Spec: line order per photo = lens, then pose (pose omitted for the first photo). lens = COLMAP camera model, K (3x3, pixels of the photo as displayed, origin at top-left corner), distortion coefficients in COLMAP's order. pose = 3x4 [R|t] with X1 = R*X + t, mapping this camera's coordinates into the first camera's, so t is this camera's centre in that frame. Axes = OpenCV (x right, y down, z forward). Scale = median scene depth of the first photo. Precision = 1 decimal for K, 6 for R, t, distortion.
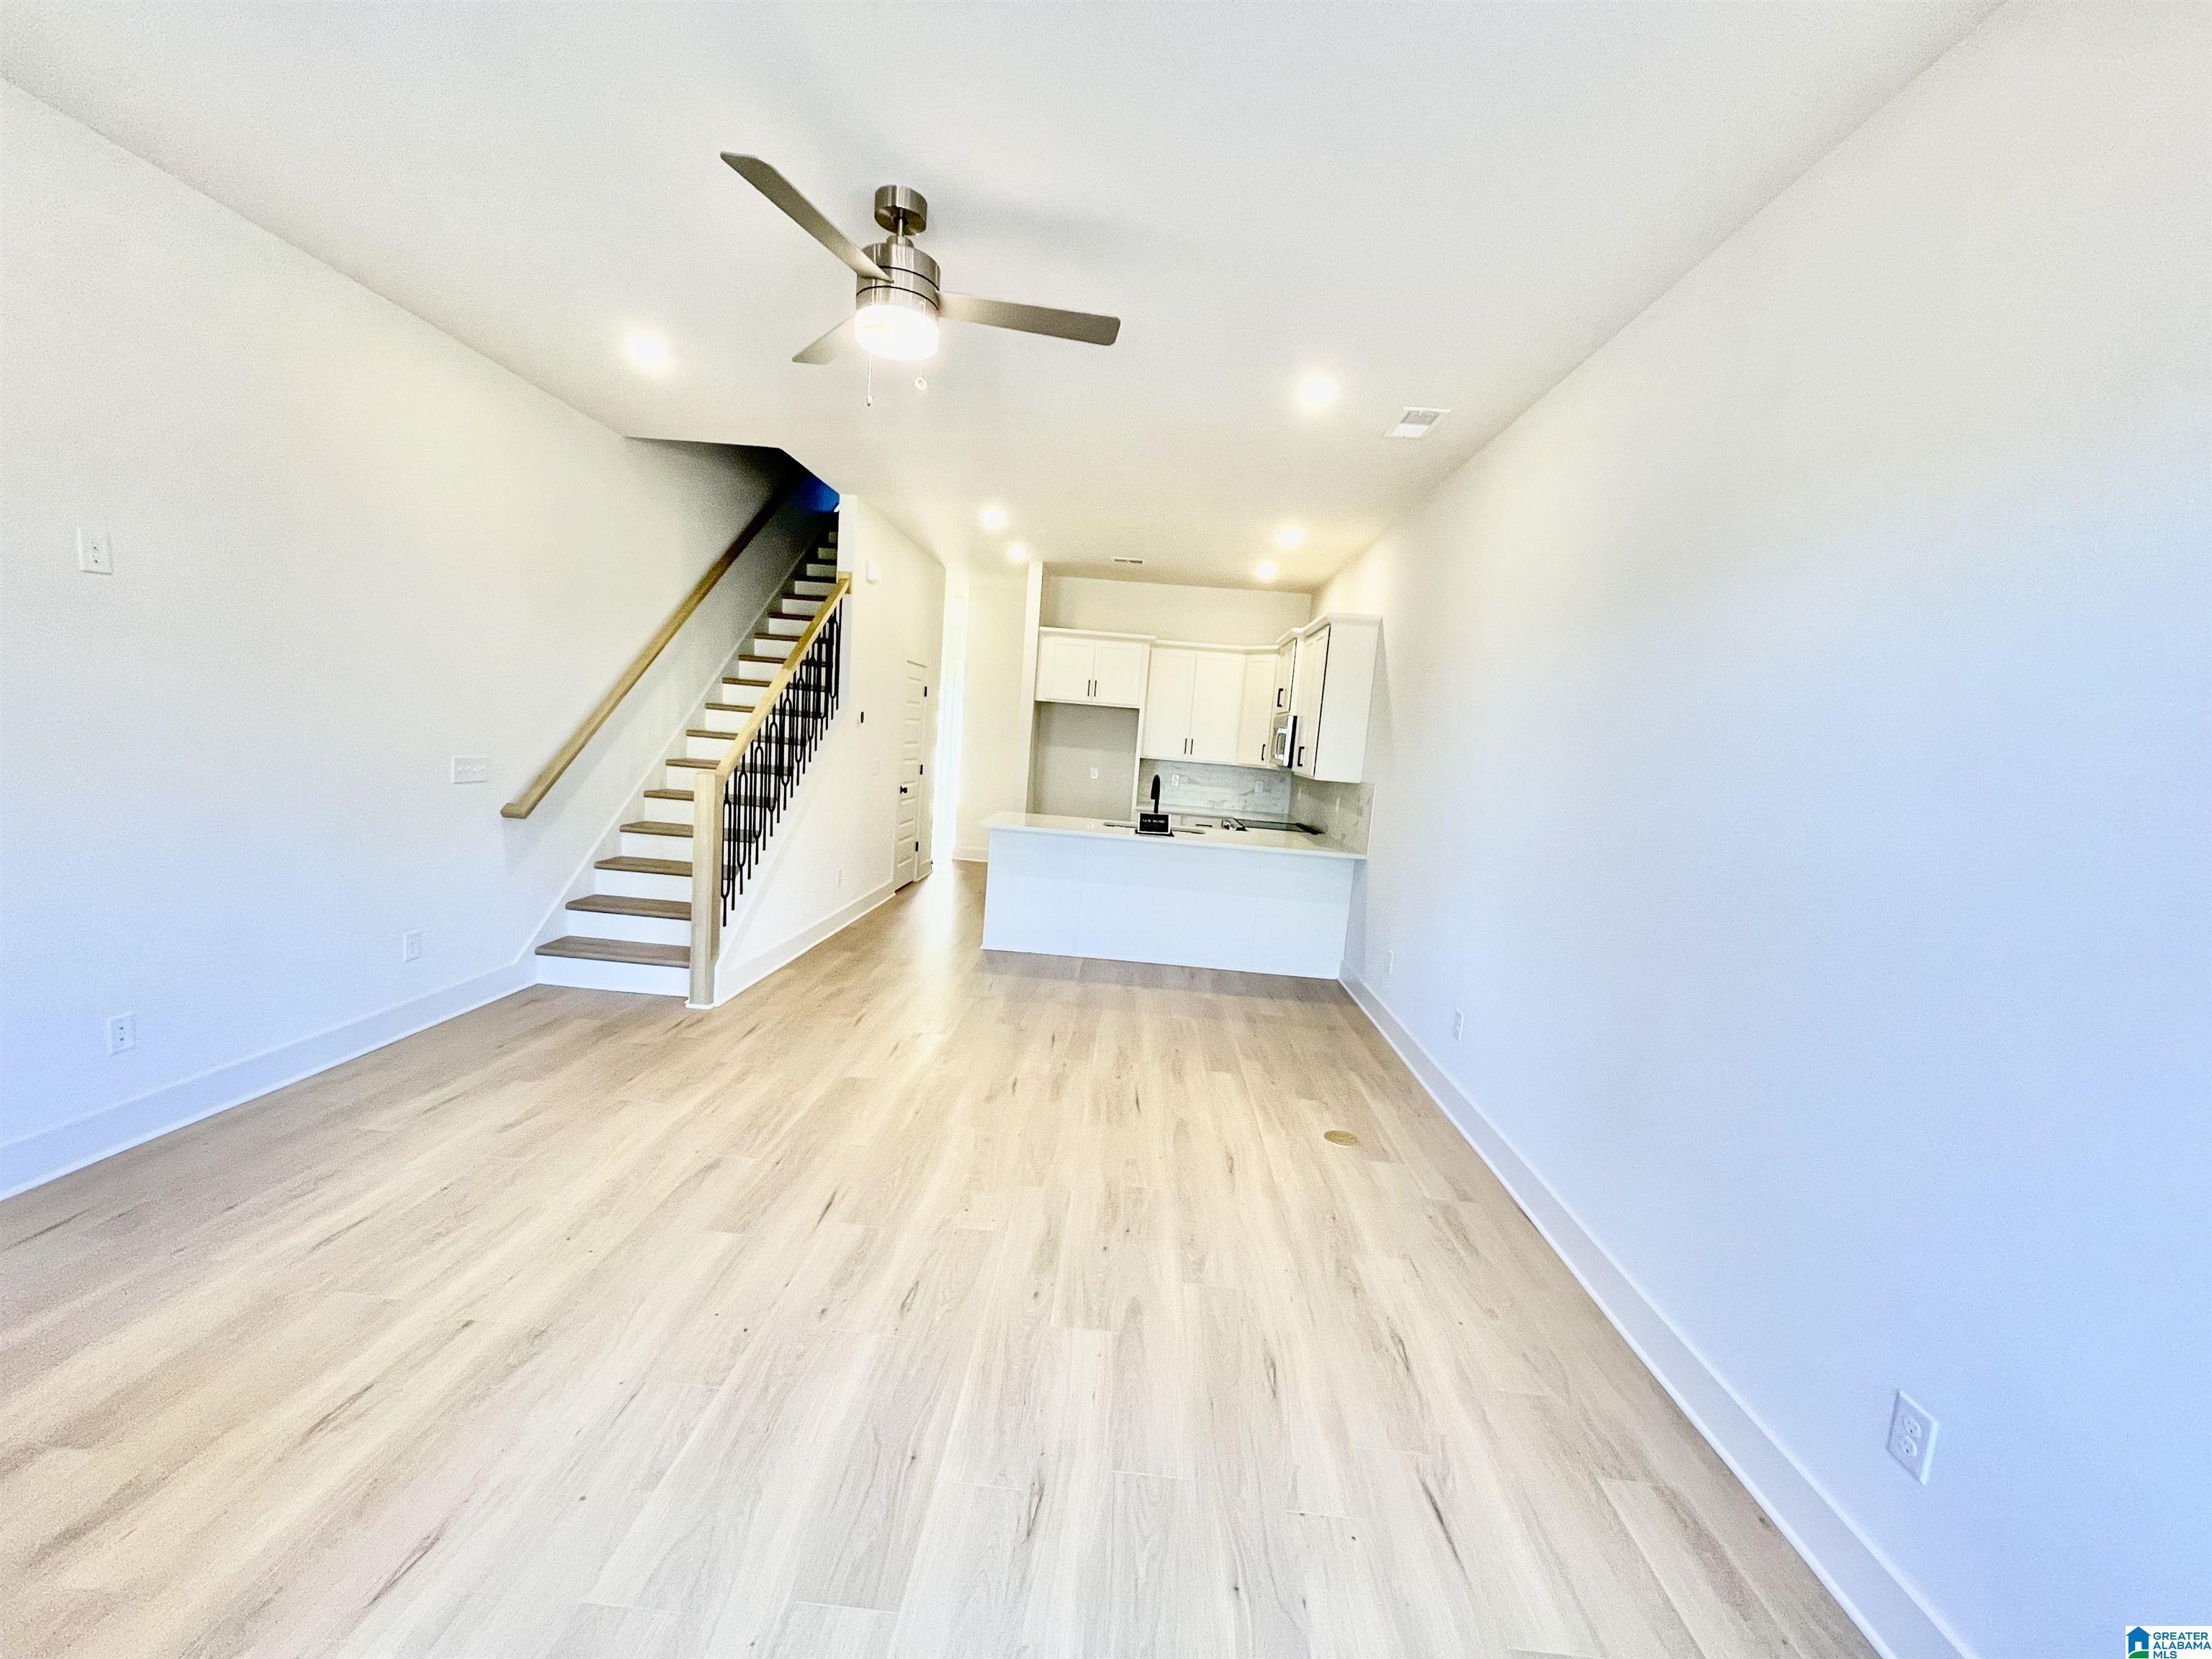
lens RADIAL K [[893.2, 0, 1106.0], [0, 893.2, 826.9], [0, 0, 1]] dist [0.000187, 0.001079]
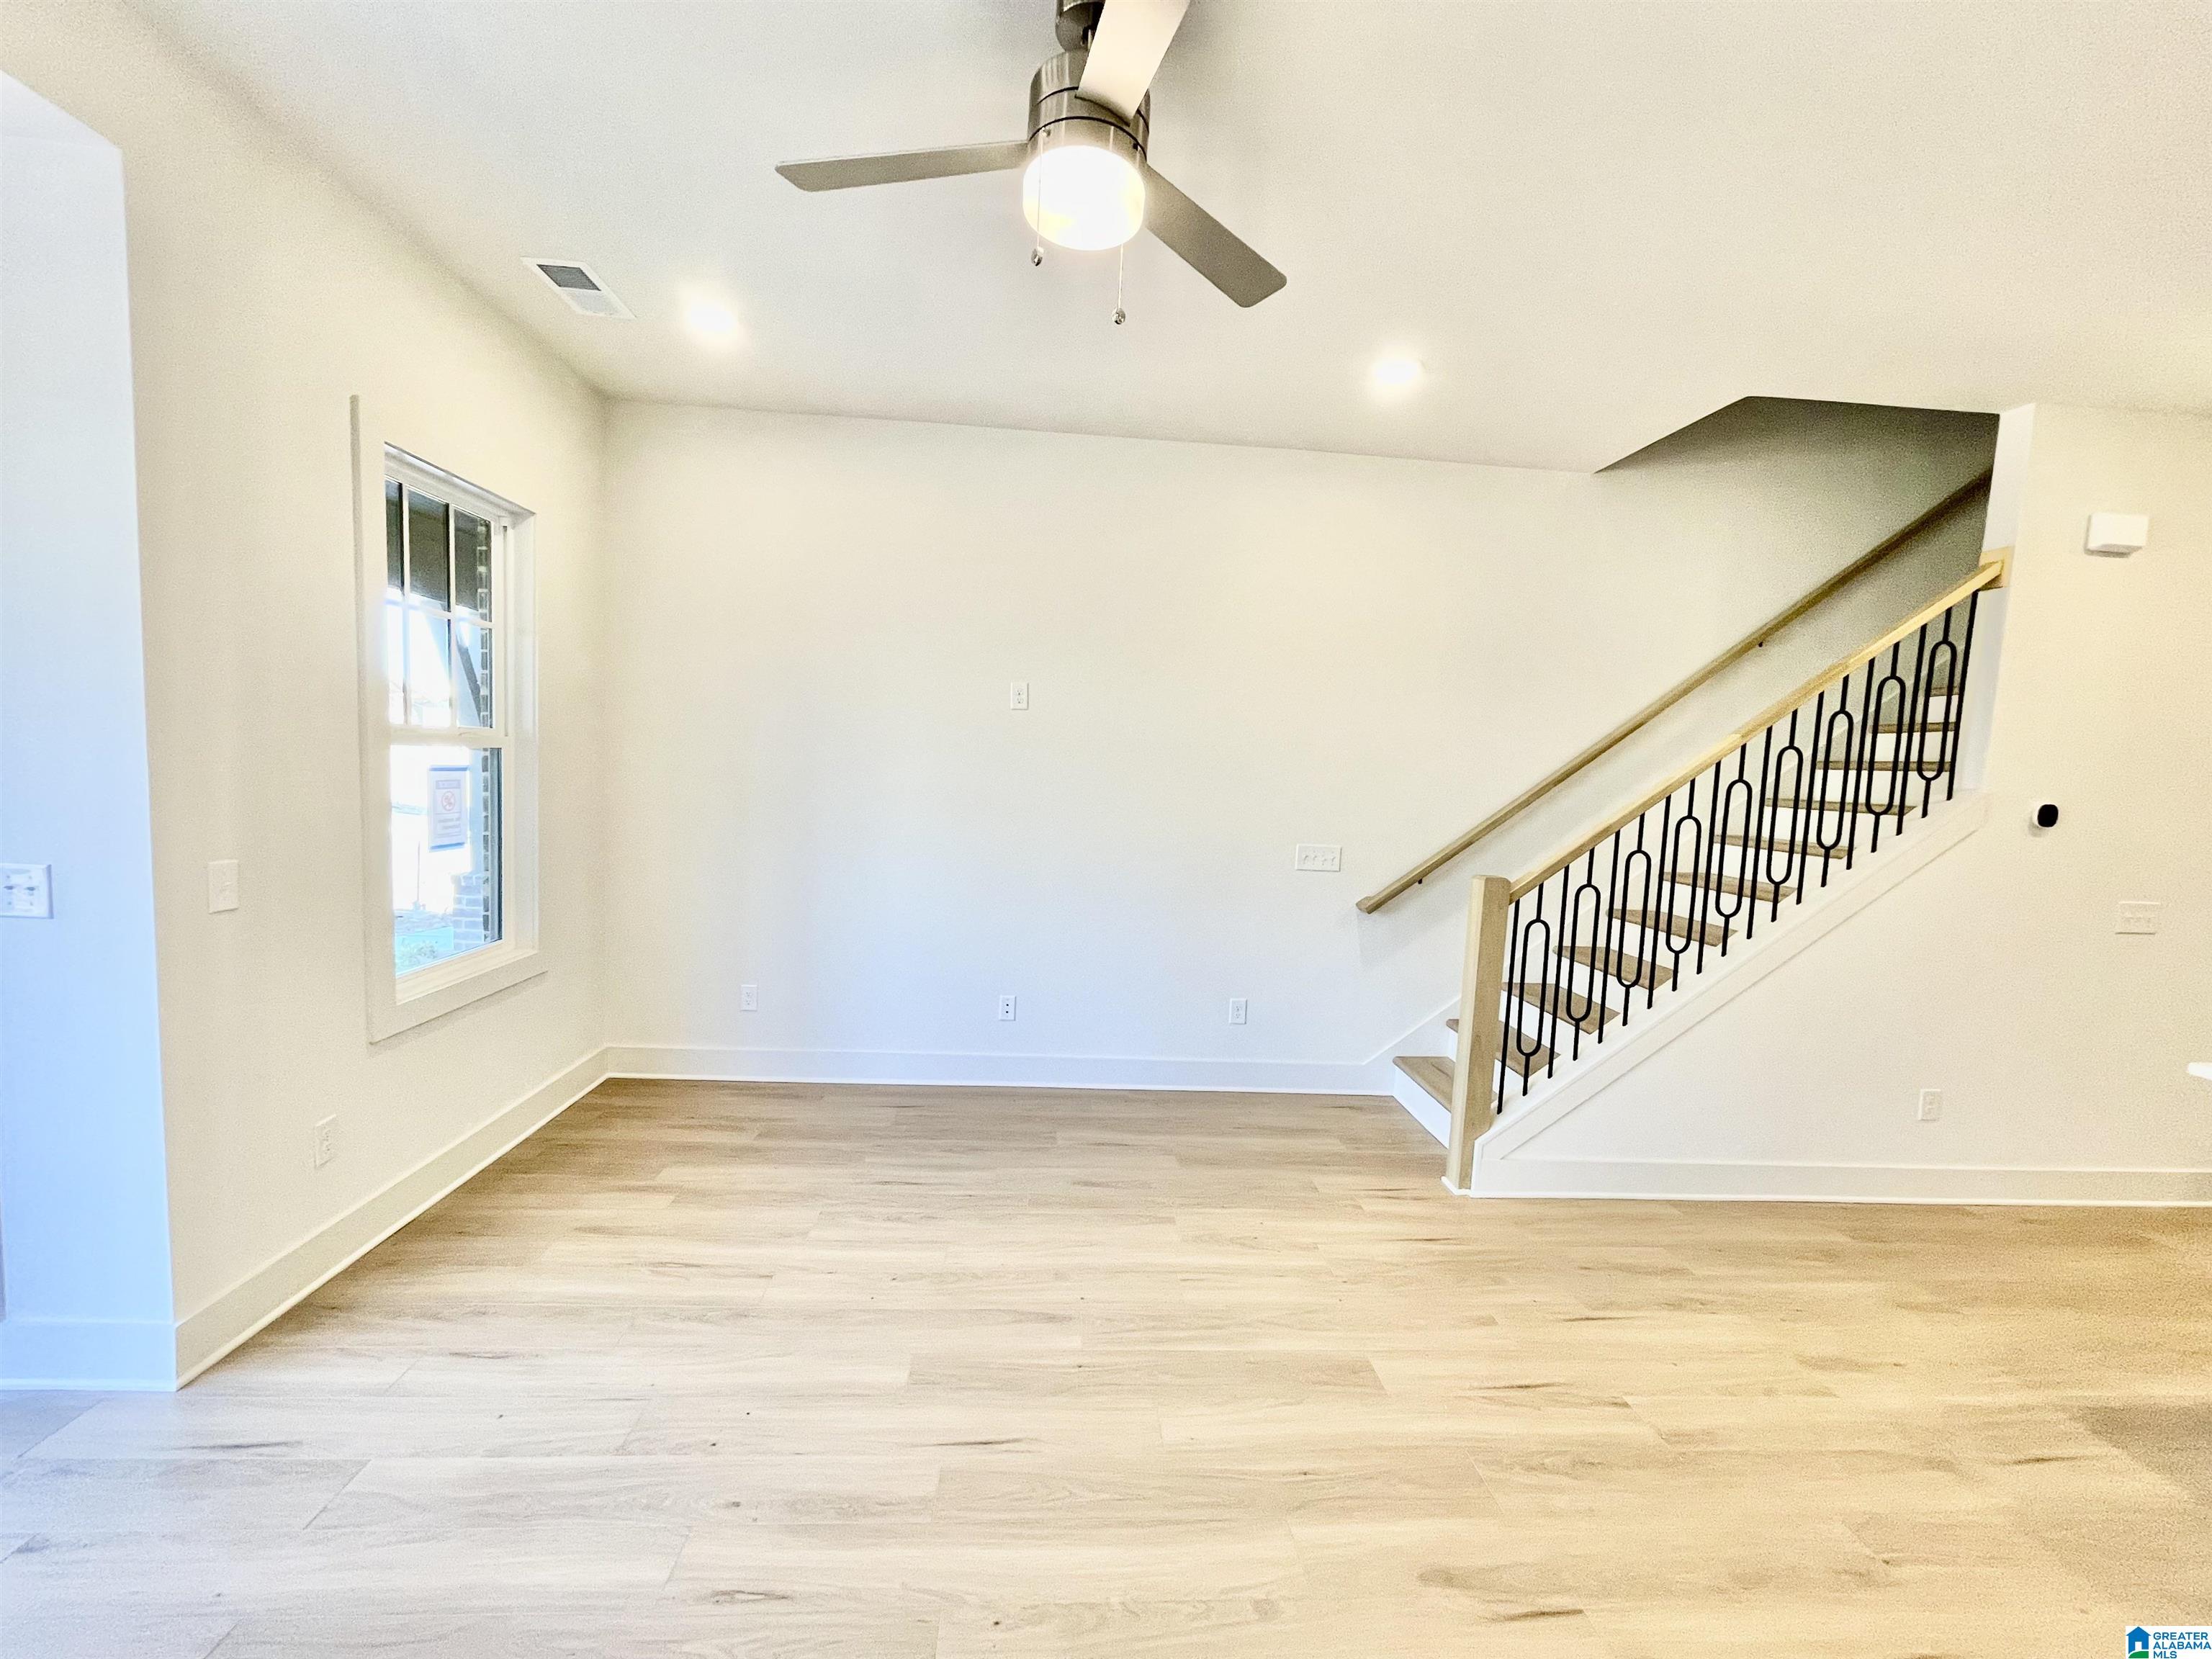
lens RADIAL K [[893.2, 0, 1098.8], [0, 893.2, 835.7], [0, 0, 1]] dist [0.000187, 0.001079]
pose [[0.117364, 0.015556, -0.992967, 0.331765], [-0.142241, 0.989831, -0.001305, -0.063061], [0.982850, 0.141394, 0.118383, 0.746591]]
